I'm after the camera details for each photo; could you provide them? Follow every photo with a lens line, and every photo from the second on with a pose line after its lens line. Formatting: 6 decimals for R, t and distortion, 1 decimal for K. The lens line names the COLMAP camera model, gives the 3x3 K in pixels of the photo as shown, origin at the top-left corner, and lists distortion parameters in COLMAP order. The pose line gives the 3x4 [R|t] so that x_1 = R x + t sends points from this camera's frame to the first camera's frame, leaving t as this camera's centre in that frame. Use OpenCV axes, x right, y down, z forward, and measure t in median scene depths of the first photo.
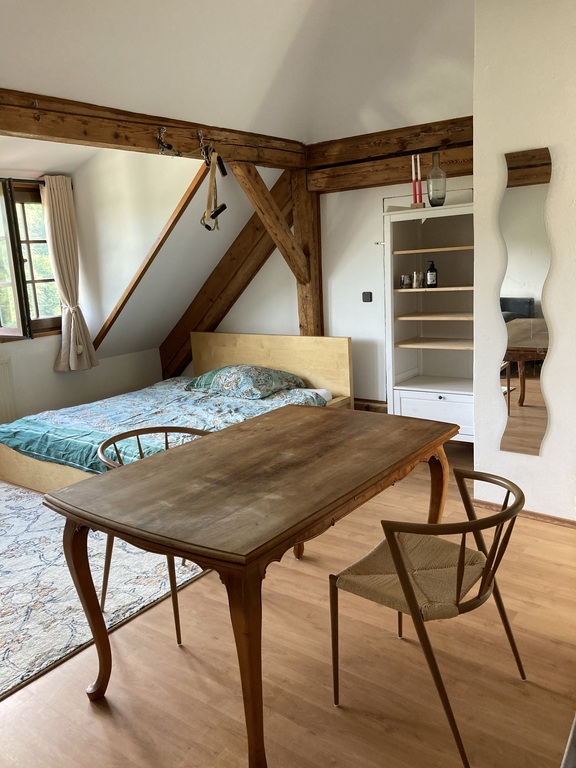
lens RADIAL K [[627.1, 0, 284.7], [0, 627.1, 375.9], [0, 0, 1]] dist [0.050271, -0.067485]
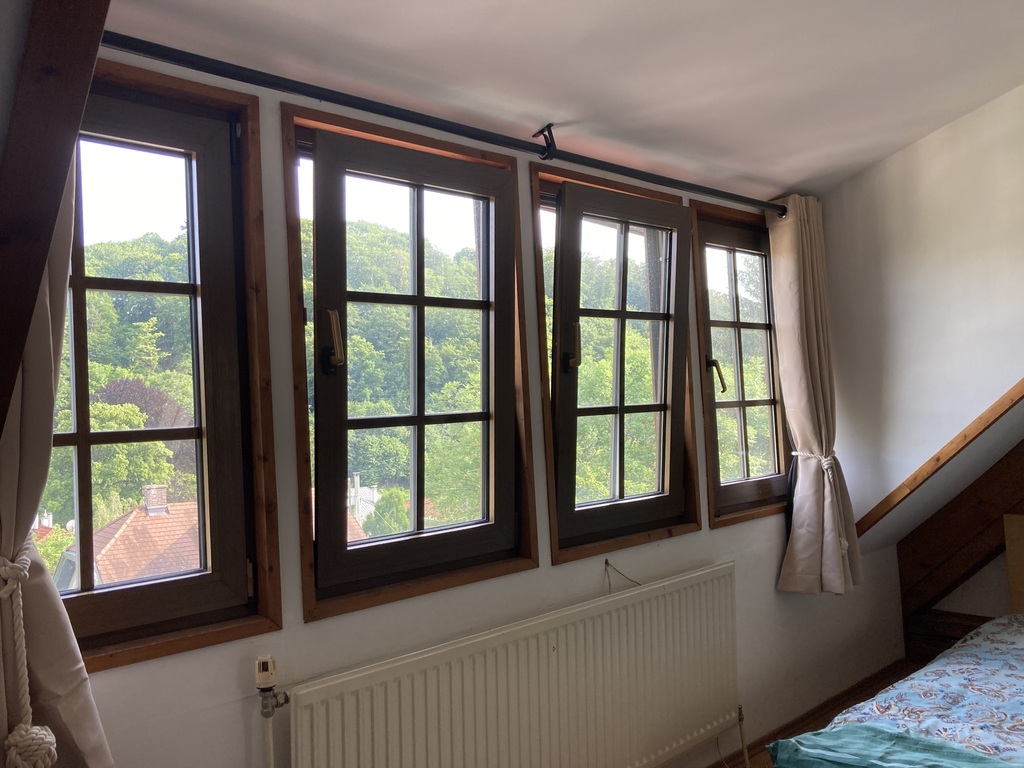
lens RADIAL K [[836.1, 0, 491.6], [0, 836.1, 371.1], [0, 0, 1]] dist [0.050271, -0.067485]
pose [[0.982922, -0.001712, -0.184016, -0.614280], [-0.040136, 0.973890, -0.223444, -0.025958], [0.179594, 0.227014, 0.957189, 0.434035]]
